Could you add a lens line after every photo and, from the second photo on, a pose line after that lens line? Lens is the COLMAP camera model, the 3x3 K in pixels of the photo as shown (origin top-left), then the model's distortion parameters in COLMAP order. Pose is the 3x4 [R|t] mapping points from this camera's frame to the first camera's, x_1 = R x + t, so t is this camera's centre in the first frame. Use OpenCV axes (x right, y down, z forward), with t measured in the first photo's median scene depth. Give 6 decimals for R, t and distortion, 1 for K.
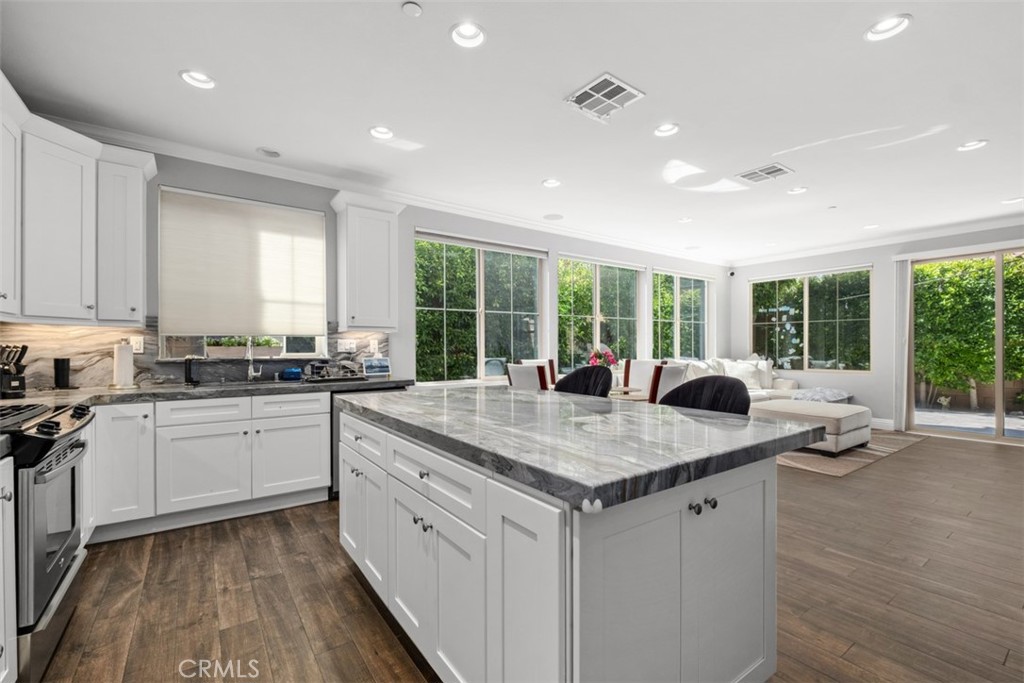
lens RADIAL K [[440.1, 0, 512.3], [0, 440.1, 350.5], [0, 0, 1]] dist [-0.000384, -0.004386]
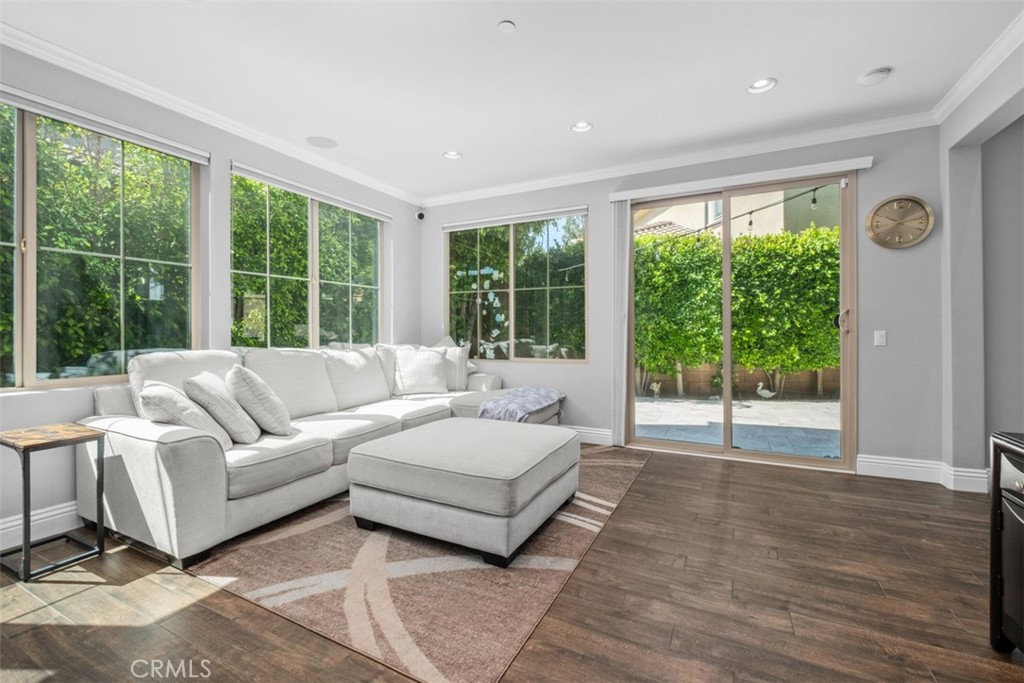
lens RADIAL K [[440.1, 0, 505.7], [0, 440.1, 332.5], [0, 0, 1]] dist [-0.000384, -0.004386]
pose [[0.889771, 0.000381, 0.456408, 0.332210], [0.002604, 0.999979, -0.005913, 0.005422], [-0.456400, 0.006449, 0.889751, 0.377255]]
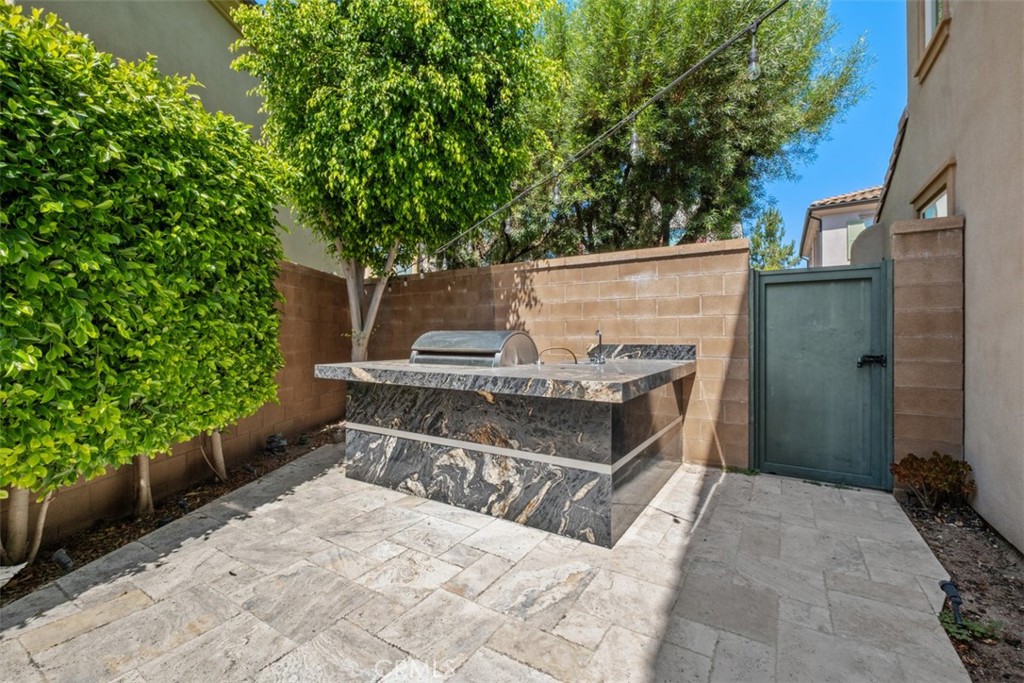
lens RADIAL K [[440.1, 0, 515.2], [0, 440.1, 336.5], [0, 0, 1]] dist [-0.000384, -0.004386]
pose [[-0.384642, 0.004672, 0.923054, 0.954544], [0.007822, 0.999968, -0.001802, -0.009232], [-0.923033, 0.006527, -0.384666, 0.806587]]
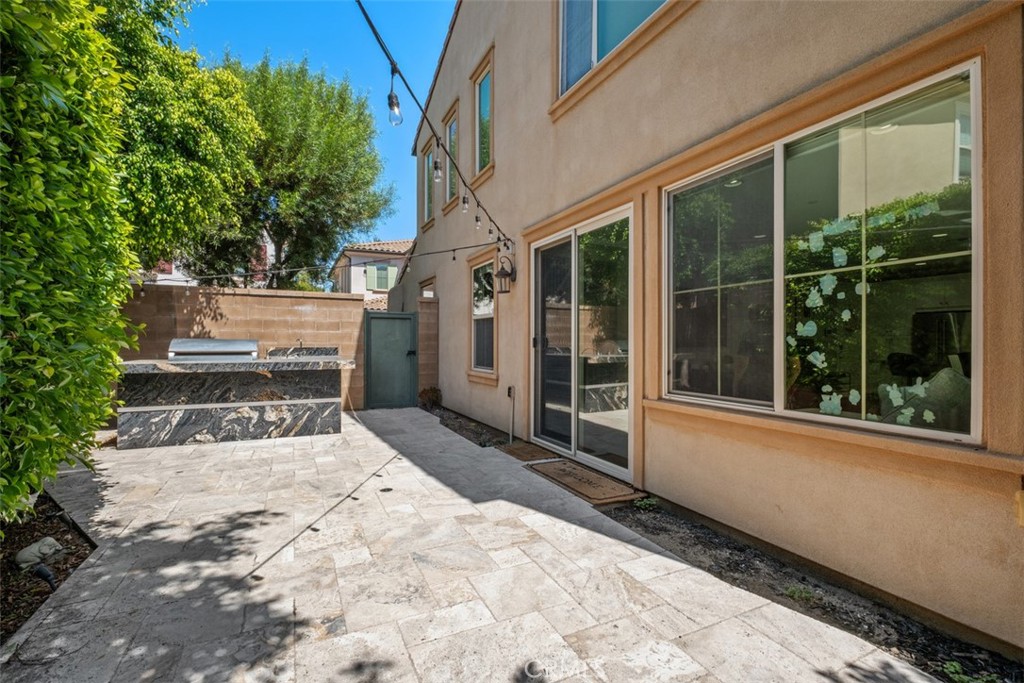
lens RADIAL K [[440.1, 0, 493.5], [0, 440.1, 336.6], [0, 0, 1]] dist [-0.000384, -0.004386]
pose [[-0.980369, 0.003343, 0.197144, 0.807865], [0.001941, 0.999971, -0.007302, -0.014529], [-0.197163, -0.006776, -0.980347, 1.348981]]
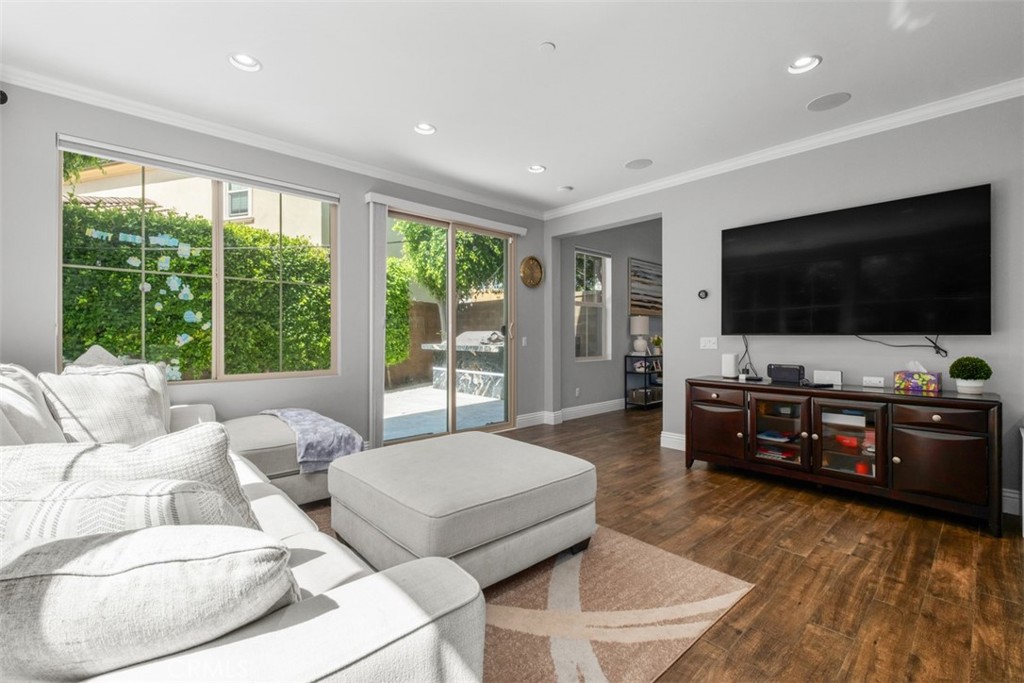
lens RADIAL K [[440.1, 0, 509.5], [0, 440.1, 335.2], [0, 0, 1]] dist [-0.000384, -0.004386]
pose [[-0.117096, 0.006345, 0.993100, 0.153391], [0.008603, 0.999949, -0.005374, 0.002574], [-0.993083, 0.007914, -0.117145, 0.716751]]
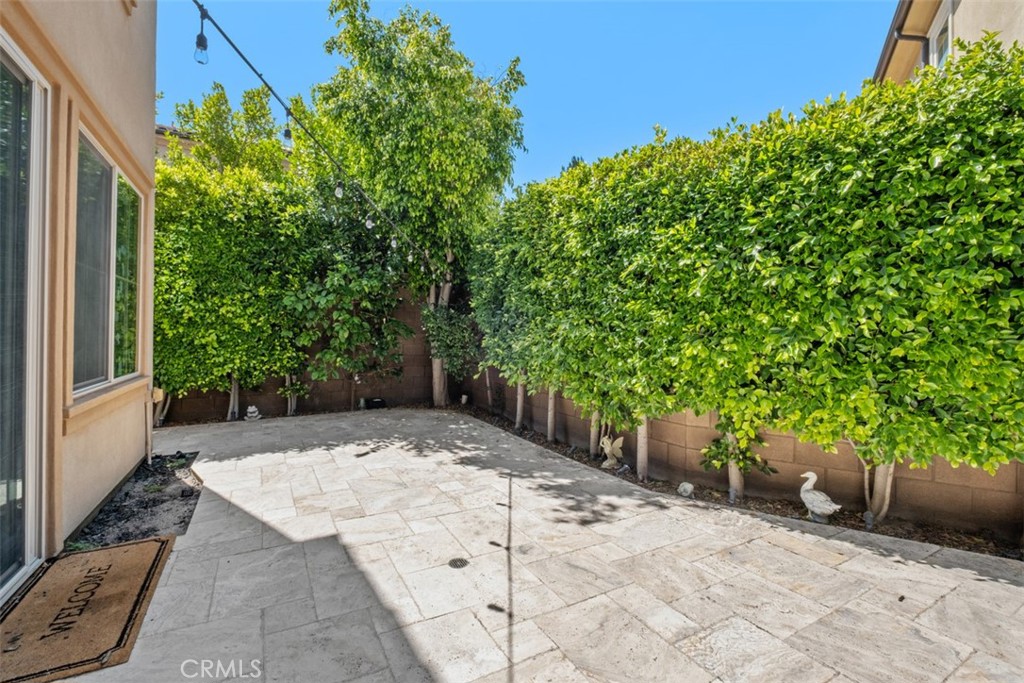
lens RADIAL K [[440.1, 0, 506.3], [0, 440.1, 341.8], [0, 0, 1]] dist [-0.000384, -0.004386]
pose [[0.993306, 0.018896, -0.113956, 1.093831], [-0.018226, 0.999810, 0.006918, -0.005751], [0.114065, -0.004795, 0.993462, 0.568818]]
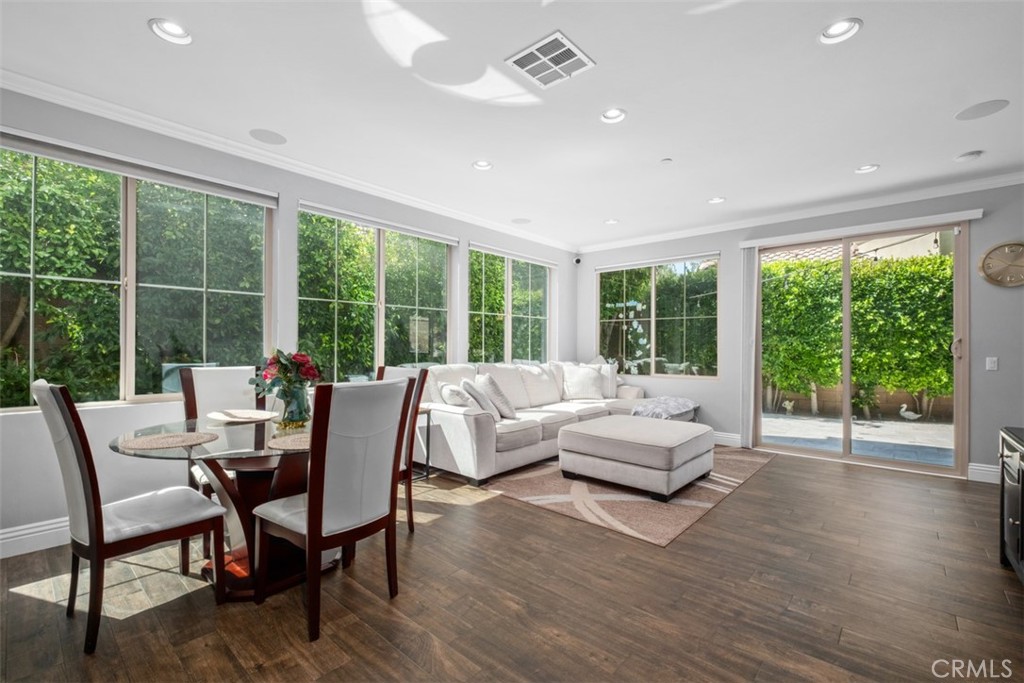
lens RADIAL K [[440.1, 0, 512.0], [0, 440.1, 345.8], [0, 0, 1]] dist [-0.000384, -0.004386]
pose [[0.975002, 0.008782, 0.222024, 0.202895], [-0.006691, 0.999926, -0.010171, -0.002381], [-0.222097, 0.008431, 0.974988, 0.219030]]
